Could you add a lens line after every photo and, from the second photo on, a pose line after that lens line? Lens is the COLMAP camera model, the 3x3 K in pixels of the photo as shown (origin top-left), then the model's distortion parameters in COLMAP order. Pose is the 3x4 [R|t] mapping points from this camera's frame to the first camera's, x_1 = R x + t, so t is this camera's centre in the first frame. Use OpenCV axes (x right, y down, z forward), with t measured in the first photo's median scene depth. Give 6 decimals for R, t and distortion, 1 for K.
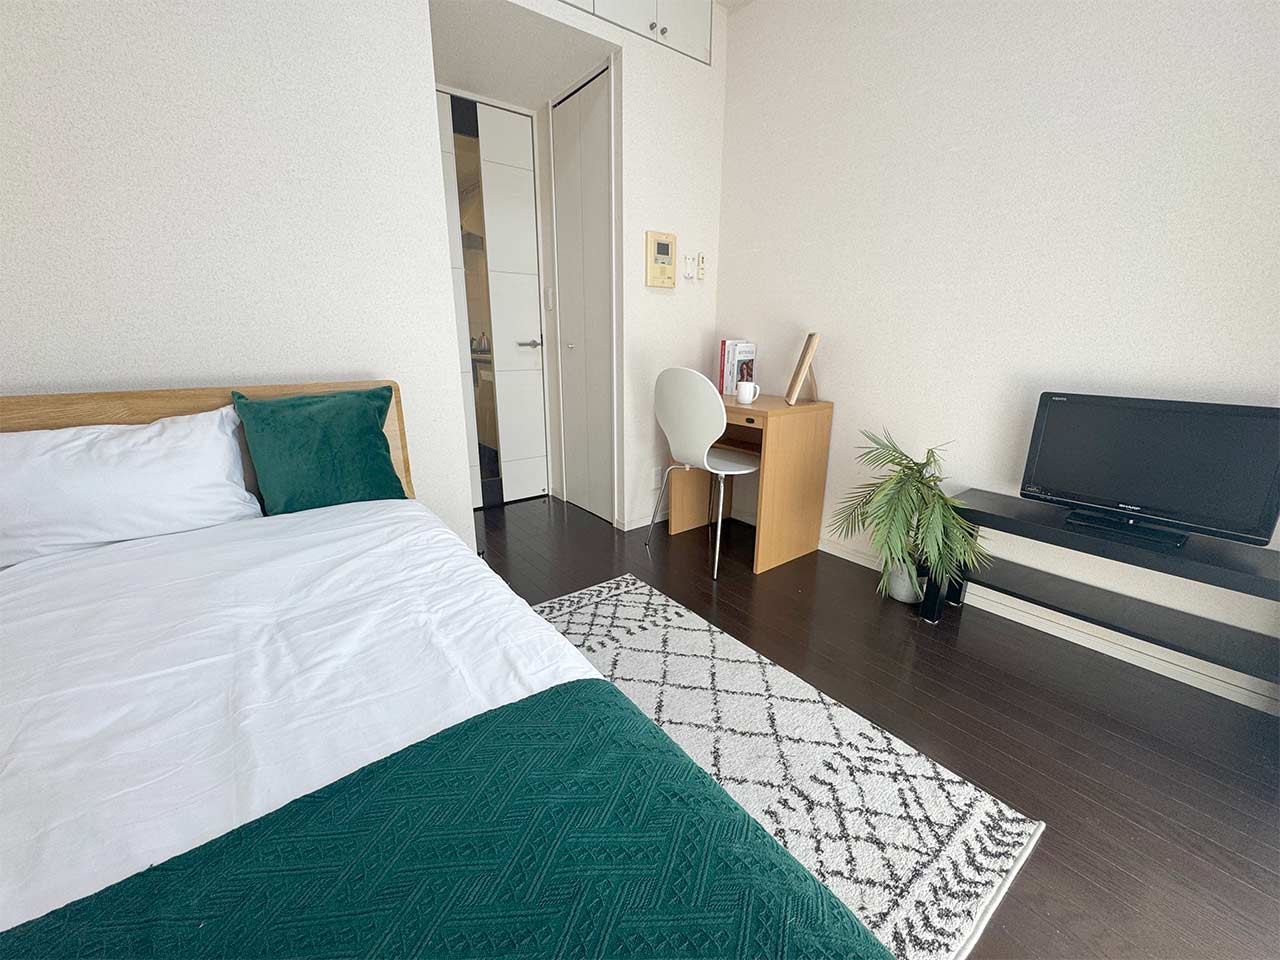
lens RADIAL K [[510.8, 0, 643.1], [0, 510.8, 479.4], [0, 0, 1]] dist [-0.002752, -0.000171]
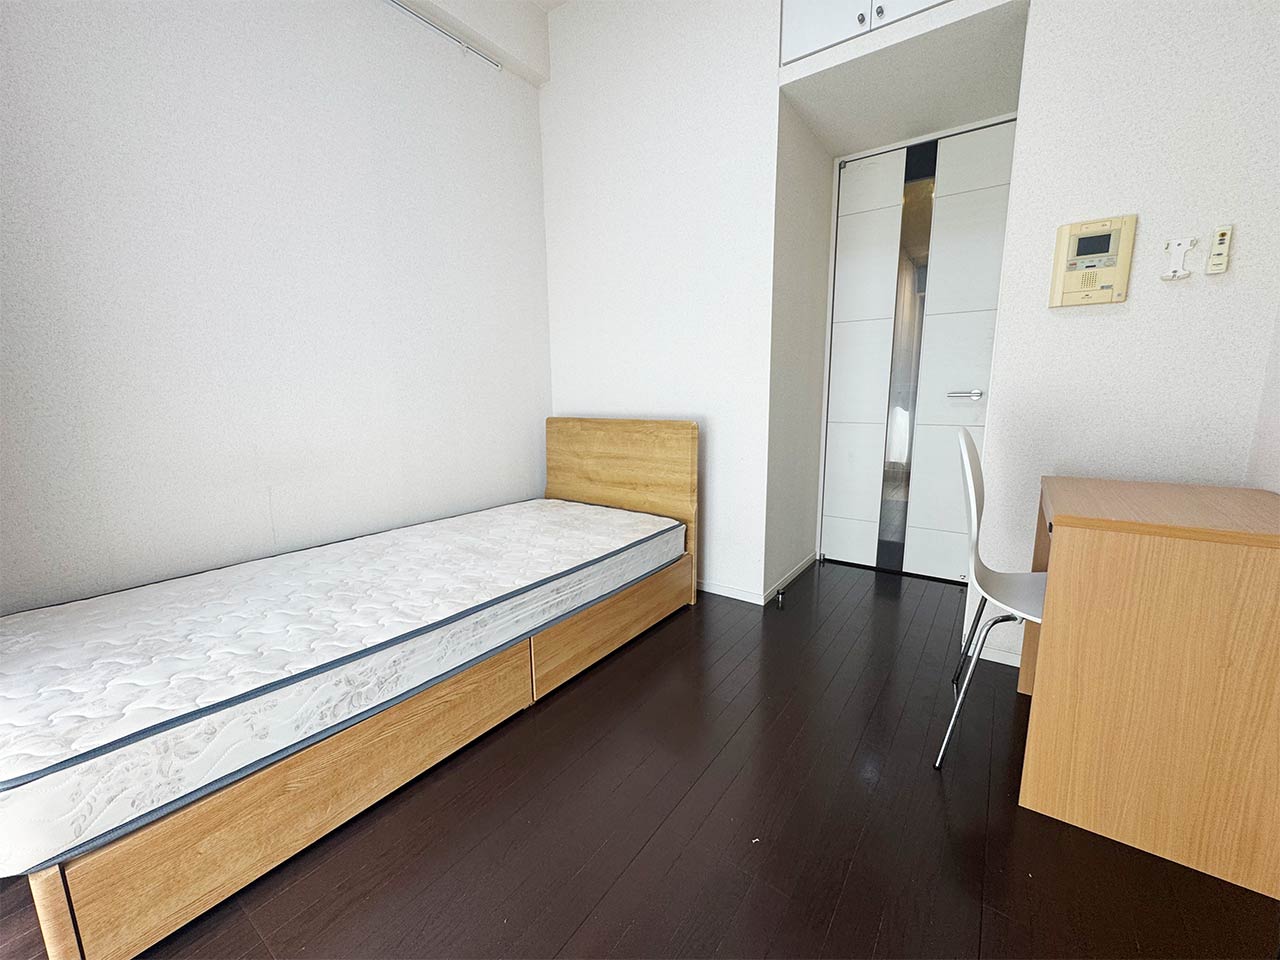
lens RADIAL K [[510.8, 0, 636.4], [0, 510.8, 480.5], [0, 0, 1]] dist [-0.002752, -0.000171]
pose [[0.272609, 0.159074, -0.948883, 0.602774], [-0.247326, 0.964681, 0.090667, -0.107599], [0.929792, 0.209967, 0.302324, 0.410099]]
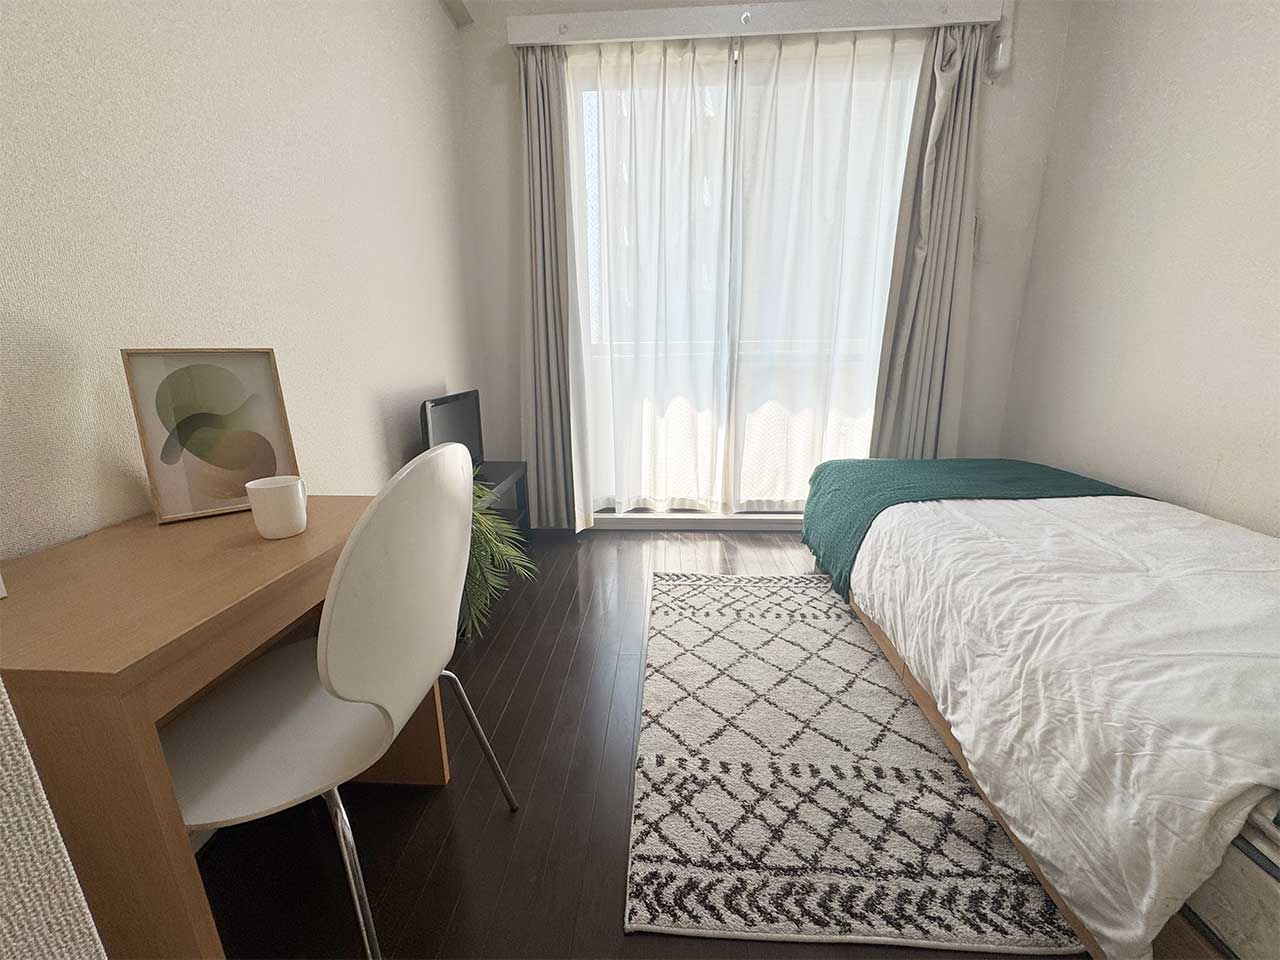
lens RADIAL K [[510.8, 0, 639.5], [0, 510.8, 483.2], [0, 0, 1]] dist [-0.002752, -0.000171]
pose [[-0.756543, -0.163107, 0.633277, -0.245246], [0.182436, 0.877306, 0.443905, -0.320518], [-0.627981, 0.451366, -0.633963, 1.133866]]
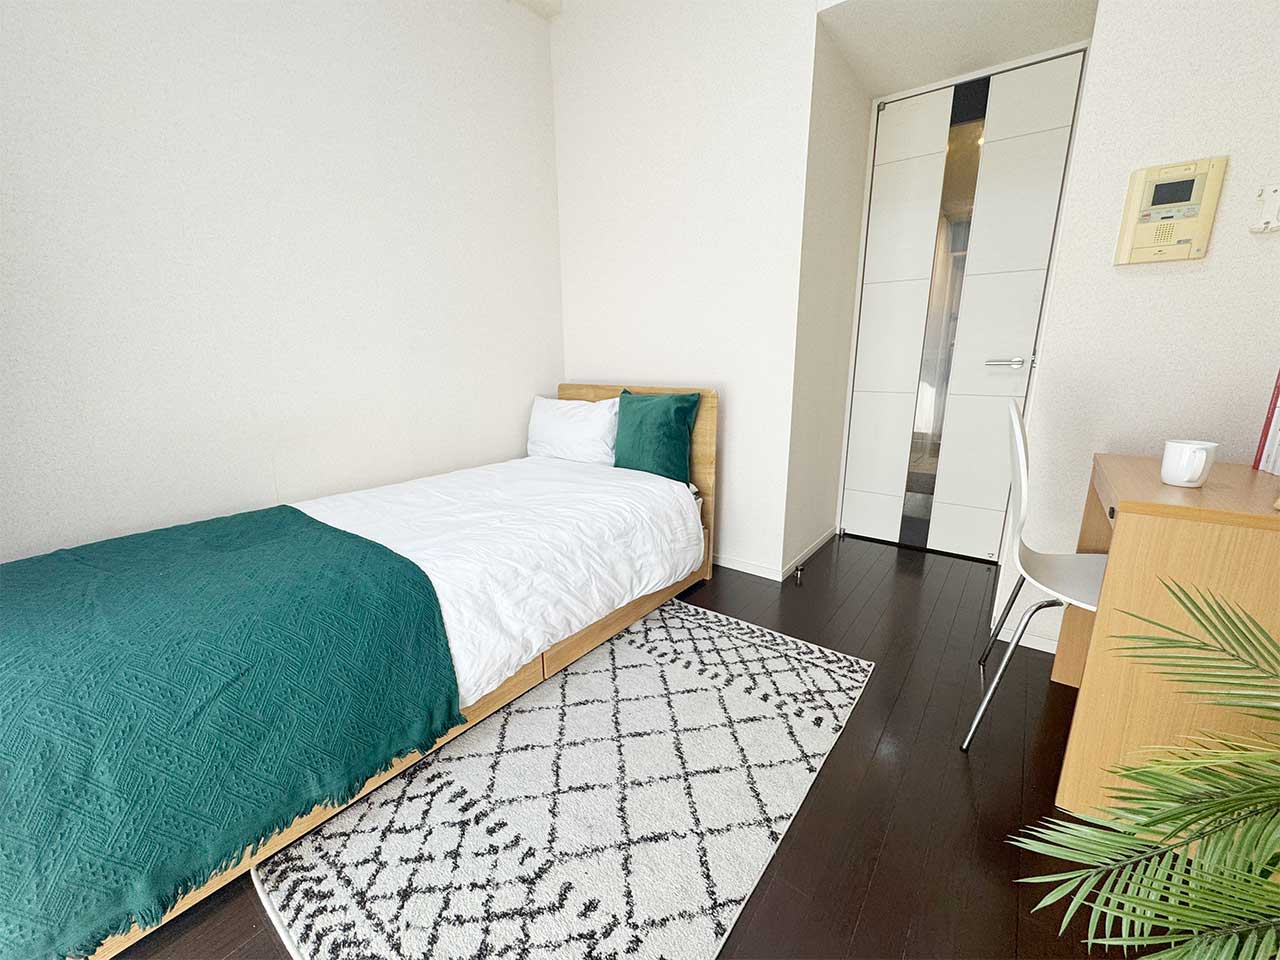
lens RADIAL K [[510.8, 0, 638.3], [0, 510.8, 482.4], [0, 0, 1]] dist [-0.002752, -0.000171]
pose [[0.259505, 0.222533, -0.939753, 0.551944], [-0.253887, 0.954581, 0.155935, -0.103678], [0.931772, 0.198126, 0.304216, 0.408682]]
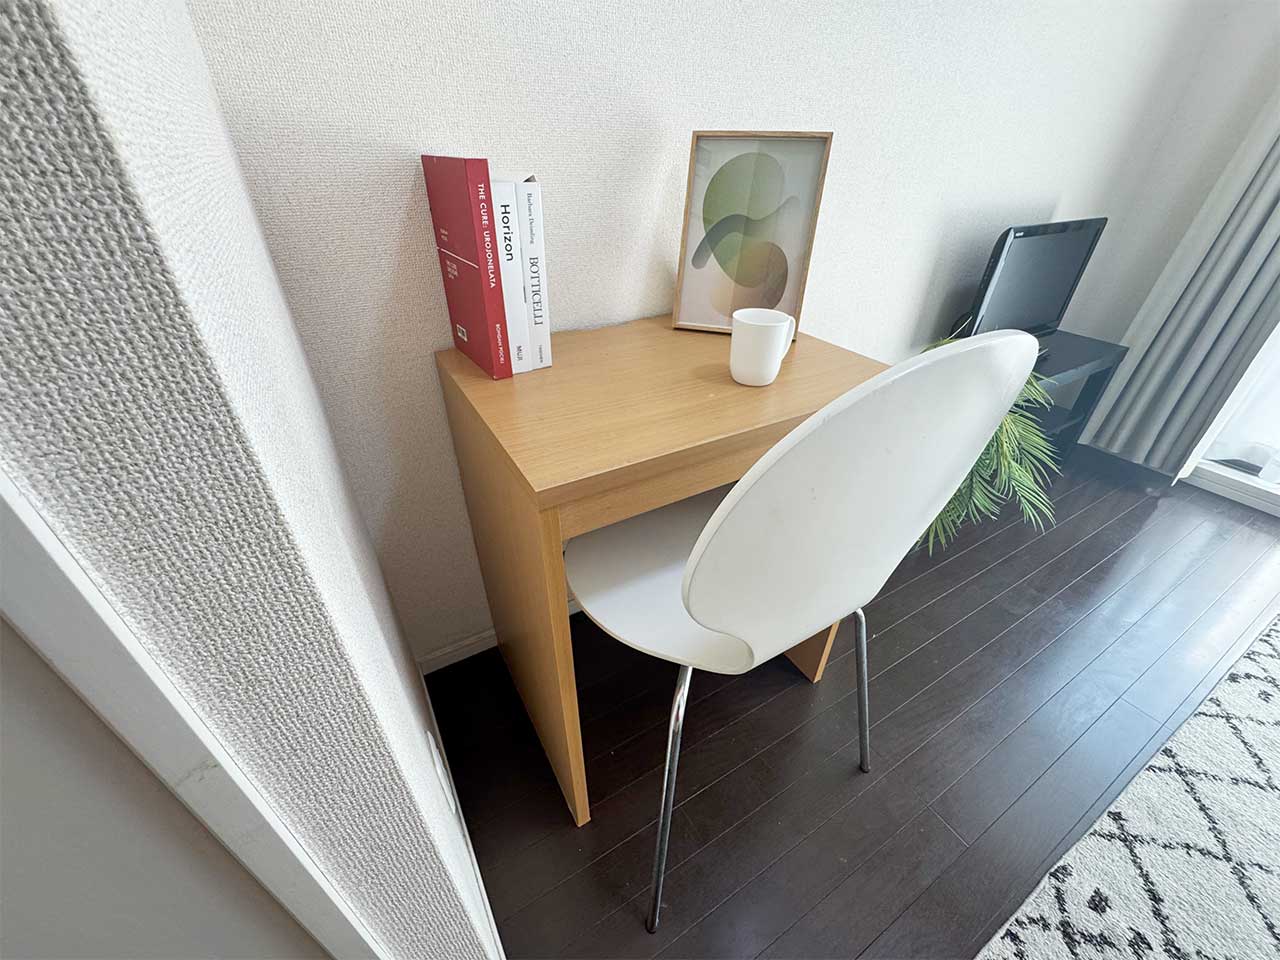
lens RADIAL K [[510.8, 0, 634.7], [0, 510.8, 478.9], [0, 0, 1]] dist [-0.002752, -0.000171]
pose [[0.129821, -0.543265, 0.829463, -0.122949], [0.253217, 0.826969, 0.502000, -0.297421], [-0.958659, 0.144864, 0.244921, 1.076764]]
